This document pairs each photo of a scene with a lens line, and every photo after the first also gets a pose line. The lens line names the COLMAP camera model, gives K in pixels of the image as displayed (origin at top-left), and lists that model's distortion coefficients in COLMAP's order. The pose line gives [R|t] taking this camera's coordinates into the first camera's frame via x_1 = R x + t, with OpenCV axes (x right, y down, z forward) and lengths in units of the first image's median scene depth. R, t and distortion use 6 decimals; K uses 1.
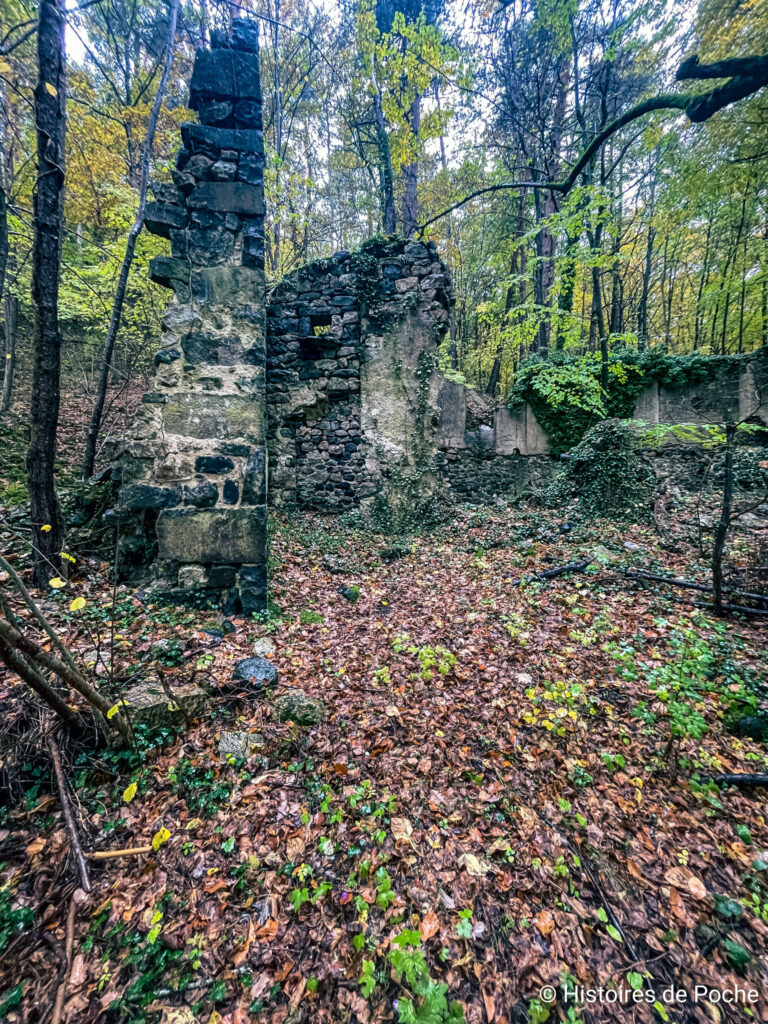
lens RADIAL K [[414.5, 0, 384.6], [0, 414.5, 512.3], [0, 0, 1]] dist [-0.003013, 0.001744]
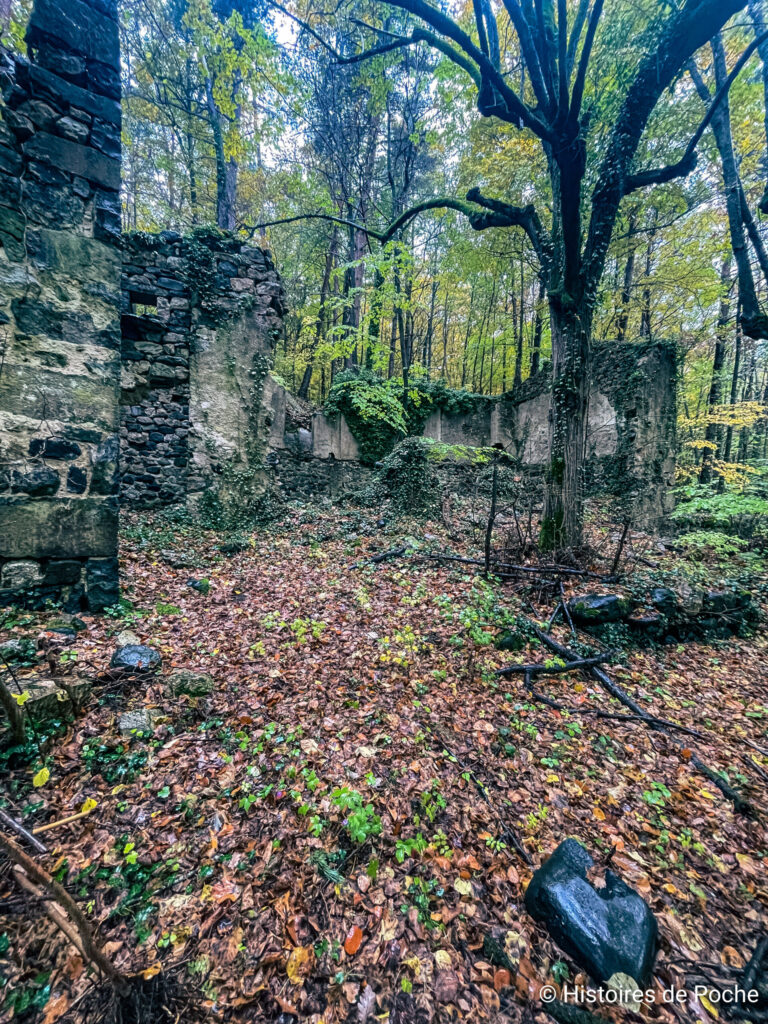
lens RADIAL K [[414.5, 0, 384.1], [0, 414.5, 513.3], [0, 0, 1]] dist [-0.003013, 0.001744]
pose [[0.891496, 0.012807, 0.452848, -0.179115], [-0.013796, 0.999904, -0.001118, 0.016450], [-0.452819, -0.005250, 0.891587, -0.136326]]
